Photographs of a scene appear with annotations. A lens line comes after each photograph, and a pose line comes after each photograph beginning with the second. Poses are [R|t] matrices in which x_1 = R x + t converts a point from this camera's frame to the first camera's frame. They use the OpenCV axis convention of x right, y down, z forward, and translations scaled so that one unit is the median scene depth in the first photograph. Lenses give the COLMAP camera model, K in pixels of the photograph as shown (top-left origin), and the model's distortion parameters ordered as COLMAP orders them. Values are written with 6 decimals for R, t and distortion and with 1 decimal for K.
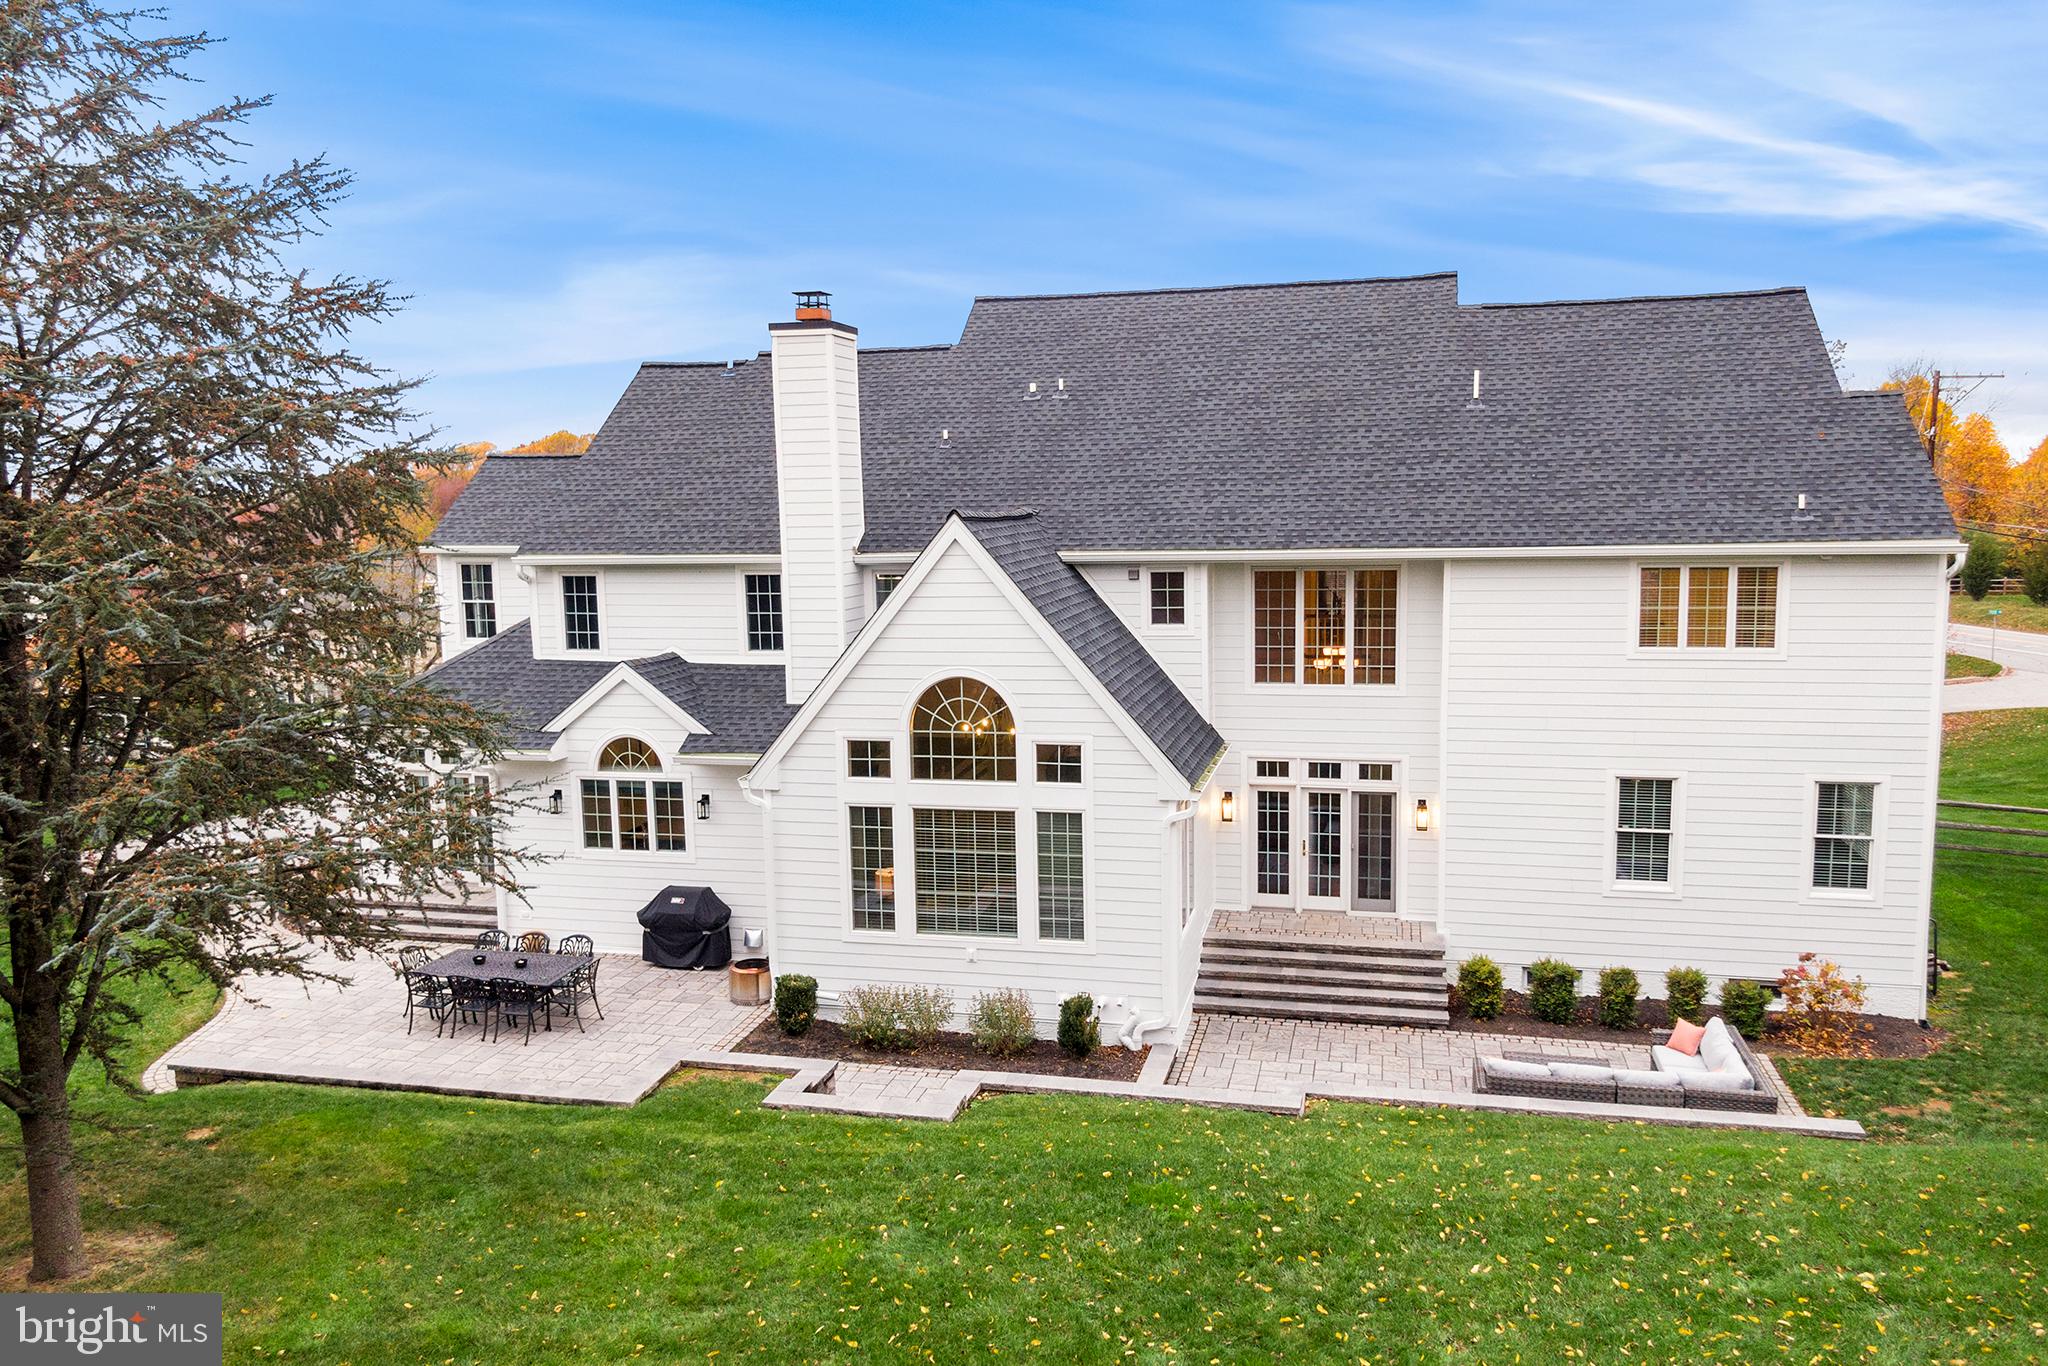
lens RADIAL K [[1482.4, 0, 1025.8], [0, 1482.4, 640.0], [0, 0, 1]] dist [0.003156, -0.007602]
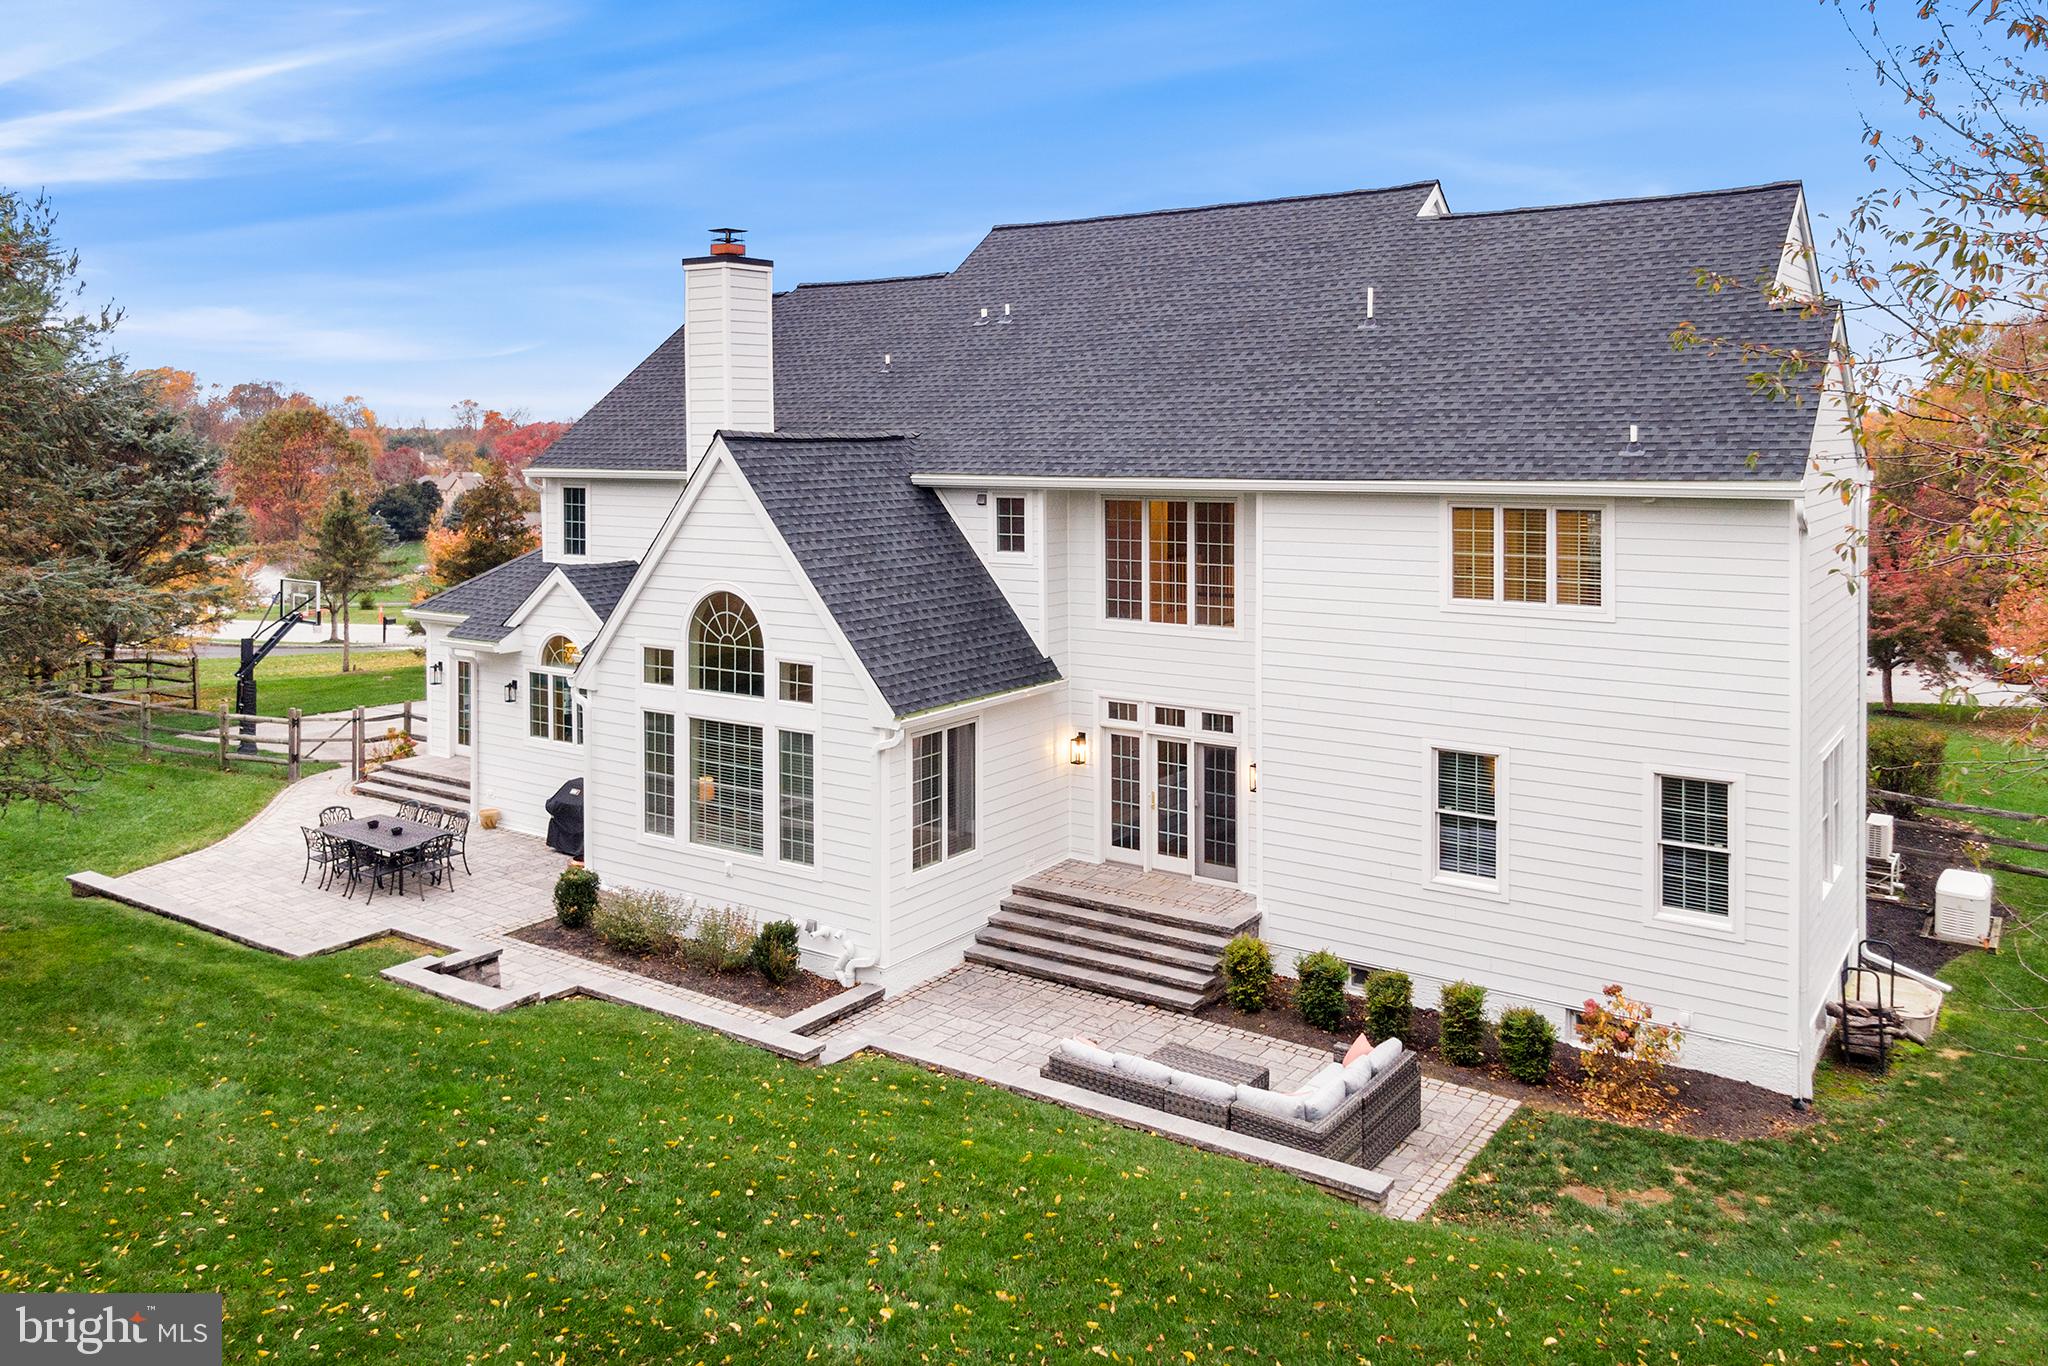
lens RADIAL K [[1524.7, 0, 1025.6], [0, 1524.7, 408.6], [0, 0, 1]] dist [0.002425, 0.001009]
pose [[0.933111, 0.007130, -0.359518, 0.491627], [-0.045460, 0.994120, -0.098274, -0.006276], [0.356703, 0.108045, 0.927949, 0.067177]]
